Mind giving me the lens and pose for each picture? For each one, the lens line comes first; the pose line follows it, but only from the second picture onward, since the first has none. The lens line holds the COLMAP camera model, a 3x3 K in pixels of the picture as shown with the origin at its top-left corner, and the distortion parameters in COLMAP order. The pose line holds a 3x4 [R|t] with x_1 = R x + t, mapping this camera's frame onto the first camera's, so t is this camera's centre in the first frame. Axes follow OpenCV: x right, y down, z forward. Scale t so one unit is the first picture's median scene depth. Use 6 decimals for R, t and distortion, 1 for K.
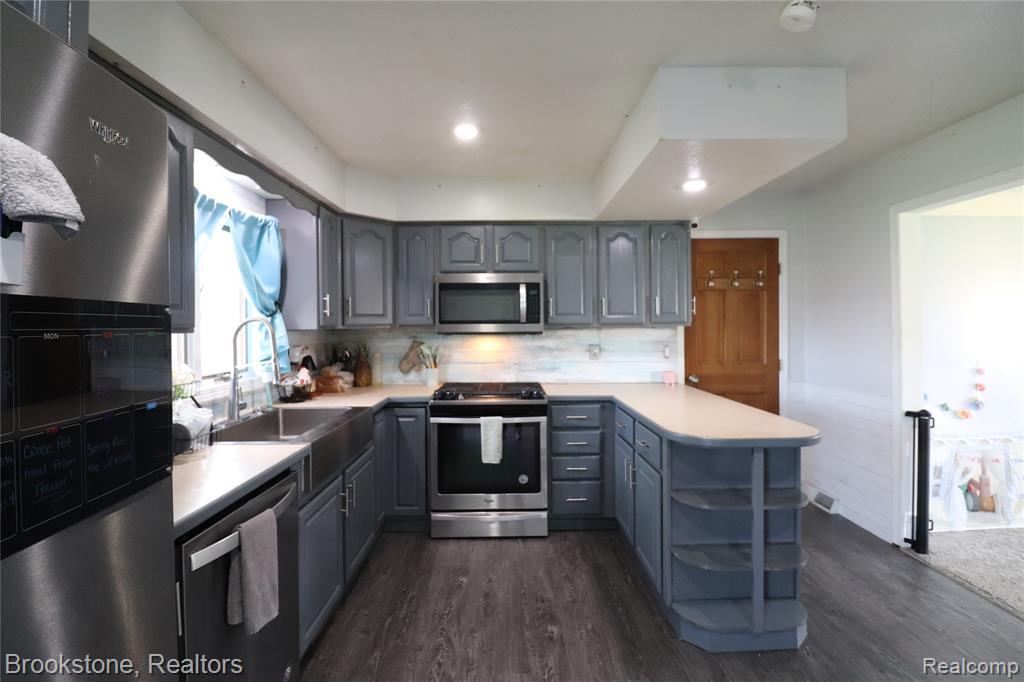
lens RADIAL K [[472.4, 0, 511.8], [0, 472.4, 331.4], [0, 0, 1]] dist [-0.004693, -0.011266]
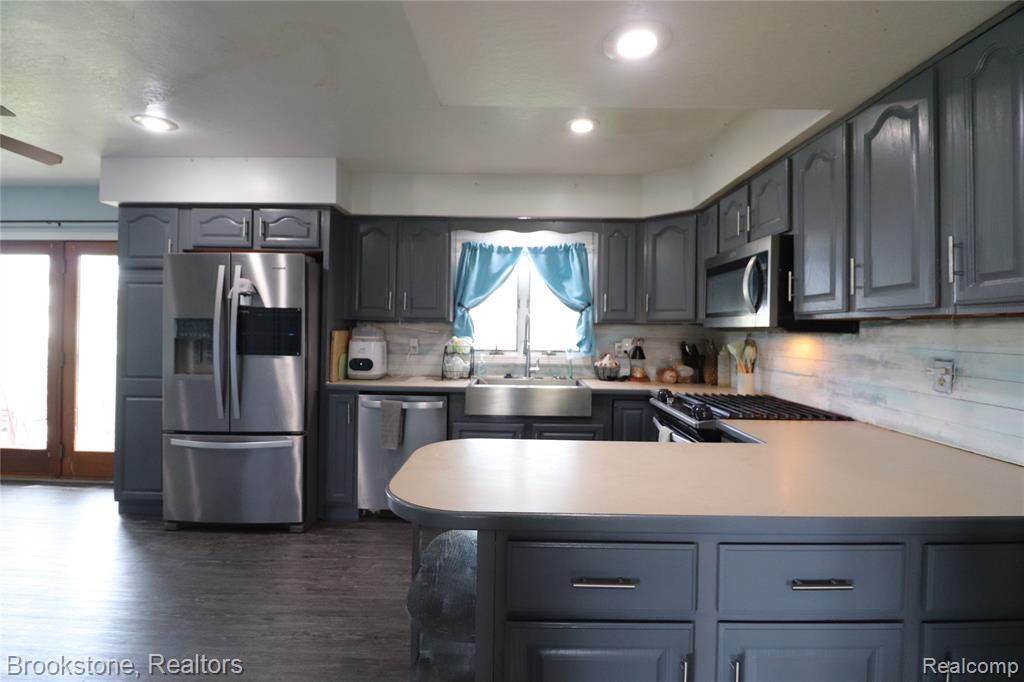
lens RADIAL K [[472.4, 0, 515.0], [0, 472.4, 331.0], [0, 0, 1]] dist [-0.004693, -0.011266]
pose [[-0.002198, 0.012799, -0.999916, 0.620616], [-0.017348, 0.999767, 0.012835, 0.002405], [0.999847, 0.017375, -0.001975, 0.590777]]
